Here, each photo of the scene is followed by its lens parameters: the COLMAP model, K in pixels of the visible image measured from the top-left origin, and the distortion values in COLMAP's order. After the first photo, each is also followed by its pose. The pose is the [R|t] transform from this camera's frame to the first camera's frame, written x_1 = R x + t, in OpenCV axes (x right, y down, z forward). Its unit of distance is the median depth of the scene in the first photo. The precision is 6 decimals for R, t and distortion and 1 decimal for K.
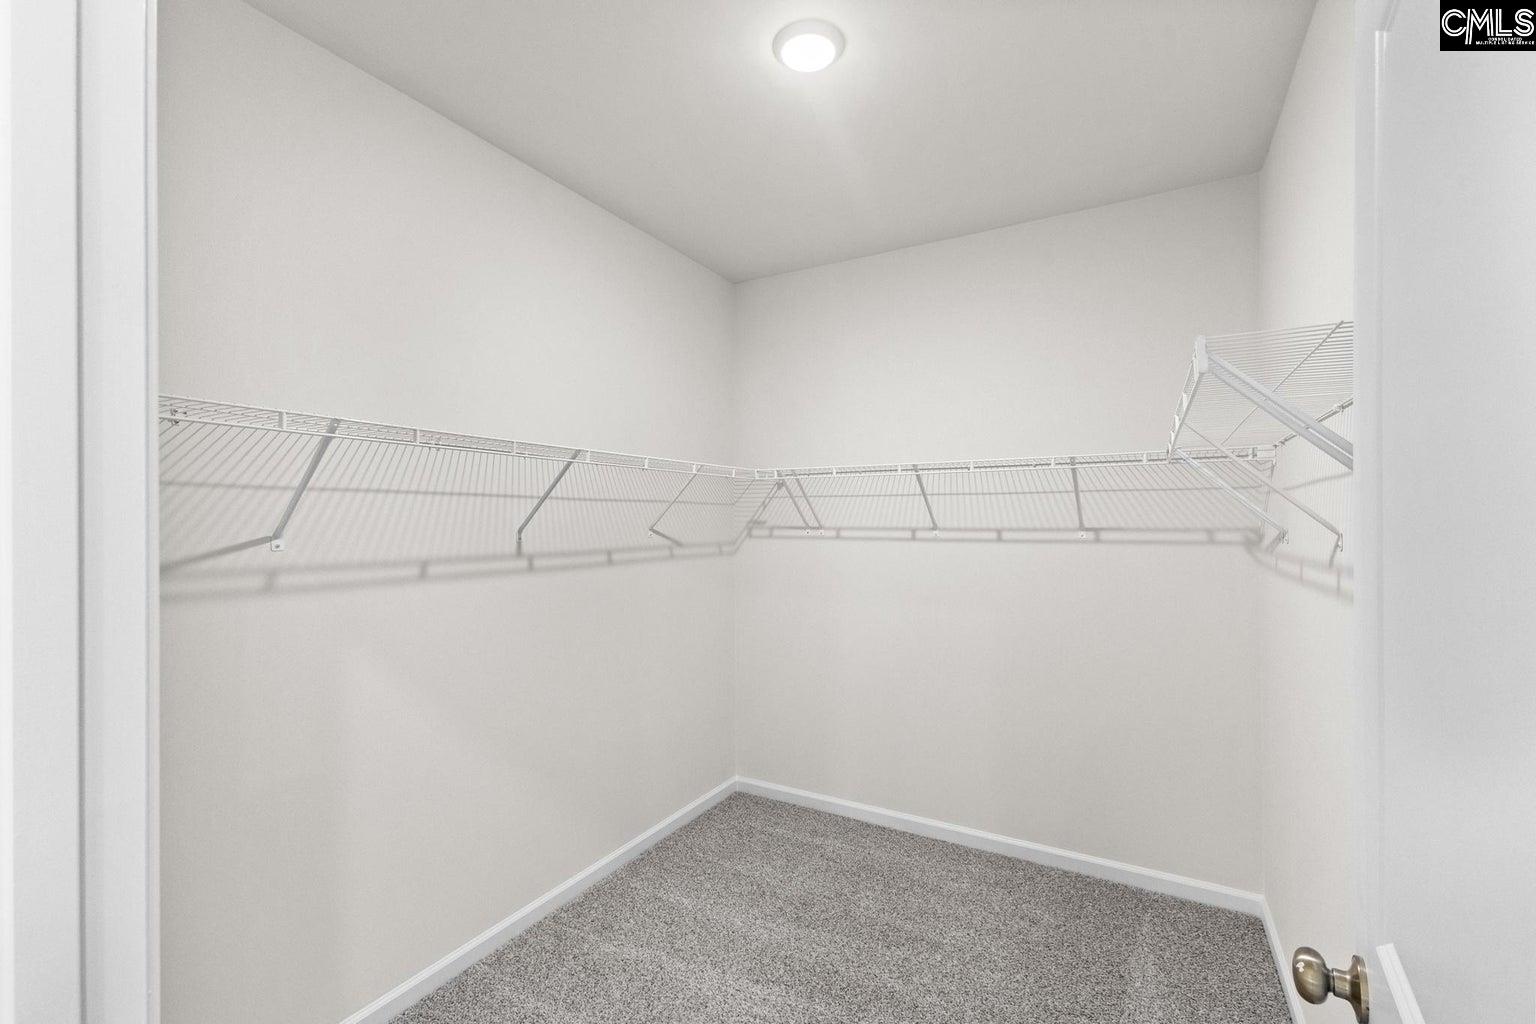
lens RADIAL K [[664.7, 0, 770.9], [0, 664.7, 514.8], [0, 0, 1]] dist [0.008764, -0.000804]
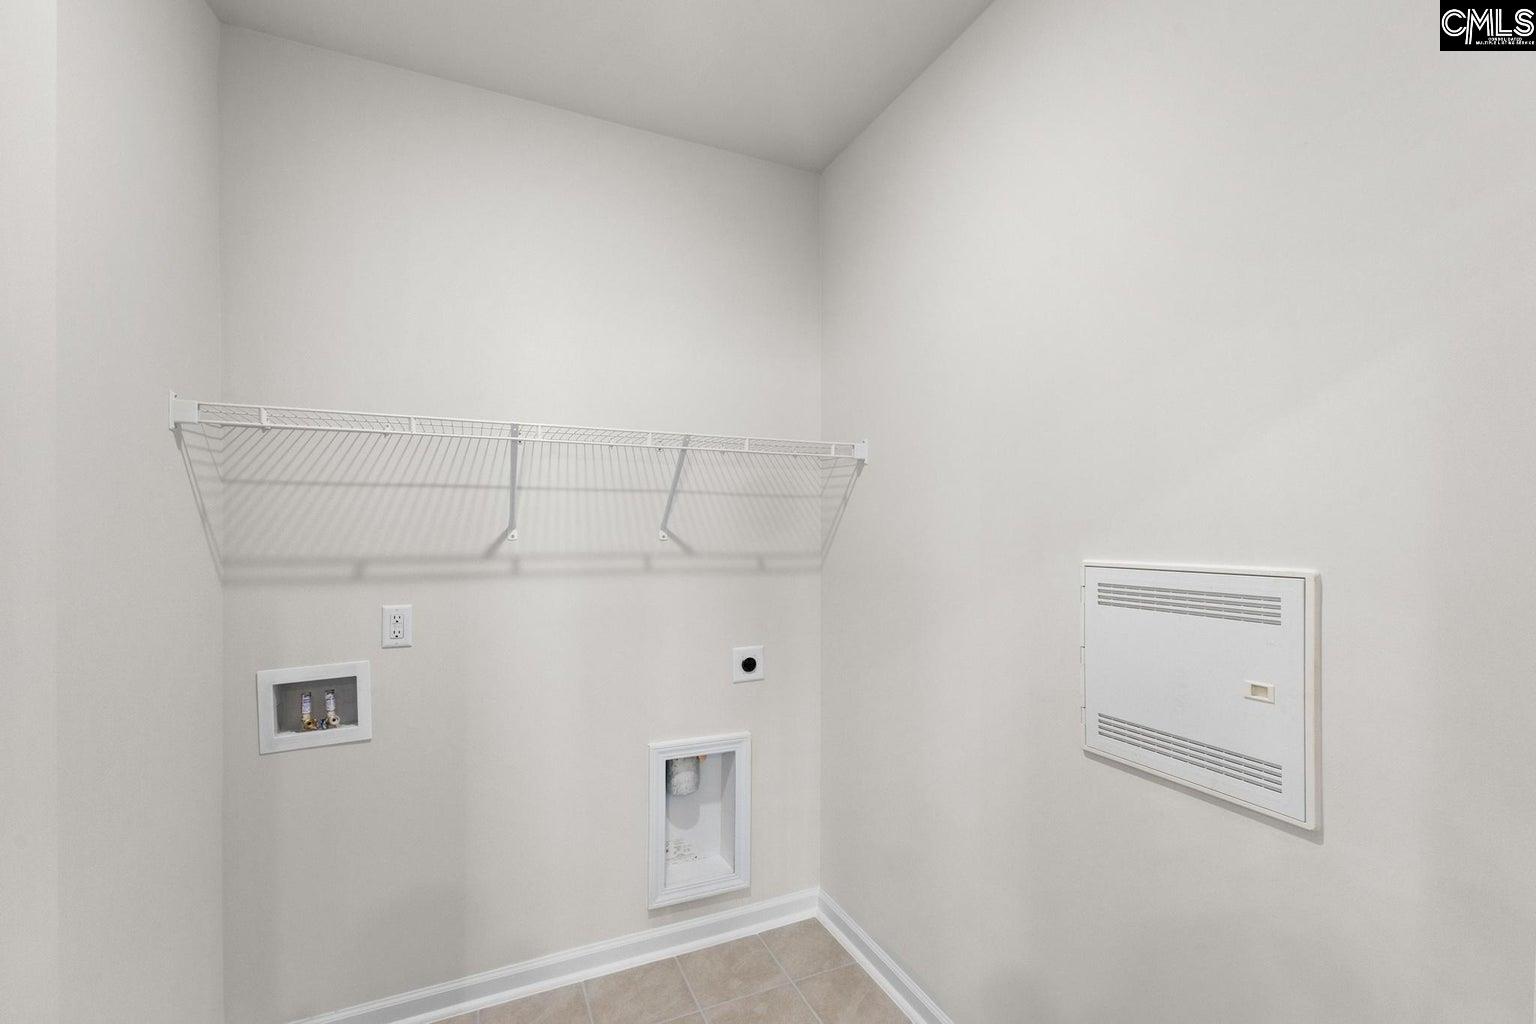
lens RADIAL K [[583.1, 0, 768.0], [0, 583.1, 512.0], [0, 0, 1]] dist [0.000647, -0.000088]
pose [[0.793026, -0.000046, -0.609187, 0.334960], [-0.000746, 0.999999, -0.001046, 0.004407], [0.609187, 0.001284, 0.793026, 0.598469]]
